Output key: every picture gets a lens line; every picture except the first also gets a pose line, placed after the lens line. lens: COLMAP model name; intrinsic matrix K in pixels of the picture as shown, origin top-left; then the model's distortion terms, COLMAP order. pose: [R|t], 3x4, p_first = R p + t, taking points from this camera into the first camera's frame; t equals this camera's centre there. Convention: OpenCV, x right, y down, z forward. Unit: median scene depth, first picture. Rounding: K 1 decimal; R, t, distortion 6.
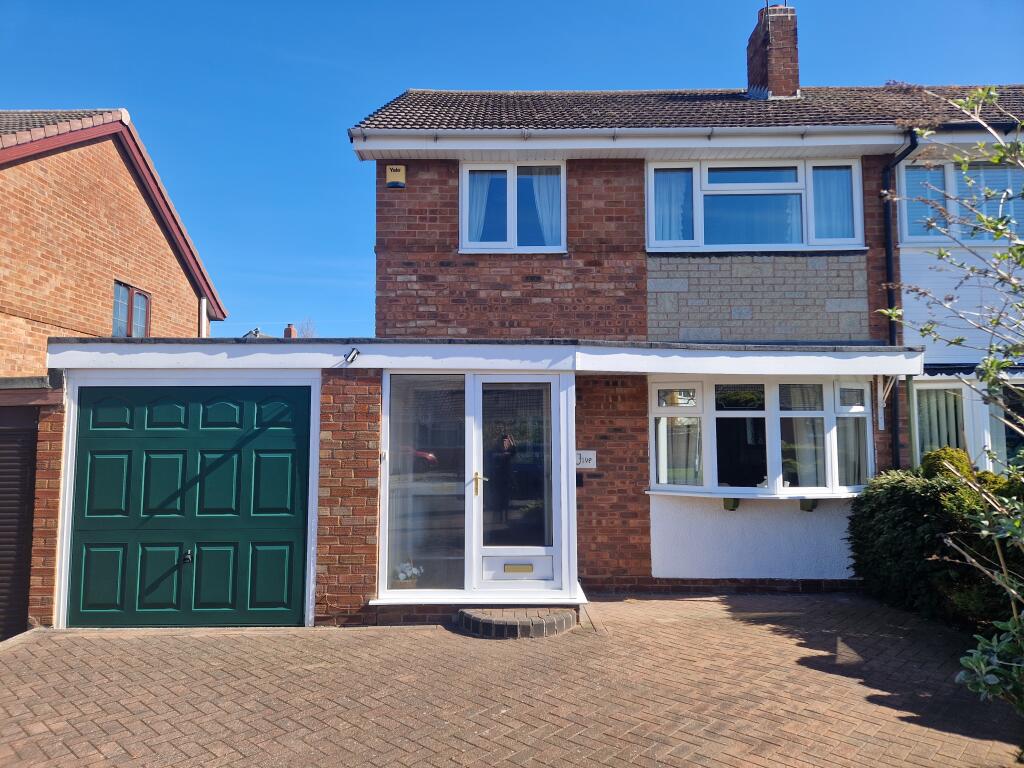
lens RADIAL K [[659.3, 0, 513.1], [0, 659.3, 378.3], [0, 0, 1]] dist [0.097187, -0.082318]
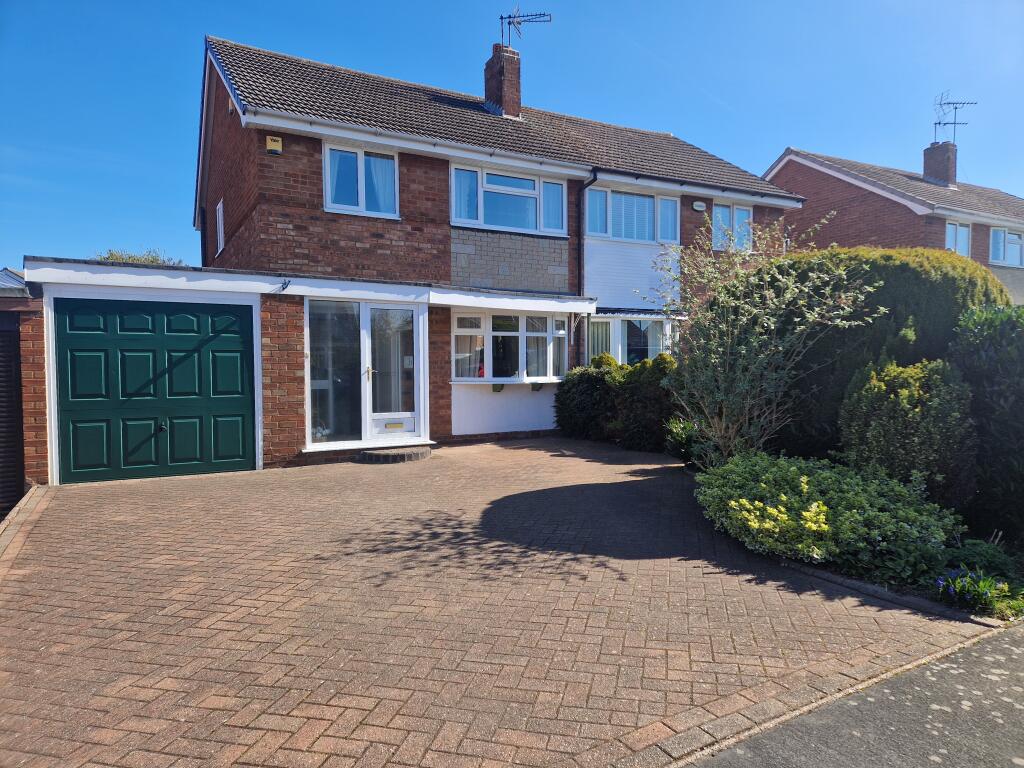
lens RADIAL K [[659.3, 0, 513.1], [0, 659.3, 378.3], [0, 0, 1]] dist [0.097187, -0.082318]
pose [[0.872656, -0.013113, 0.488159, -0.436264], [-0.037191, 0.994952, 0.093210, 0.010712], [-0.486917, -0.099495, 0.867763, -0.430811]]
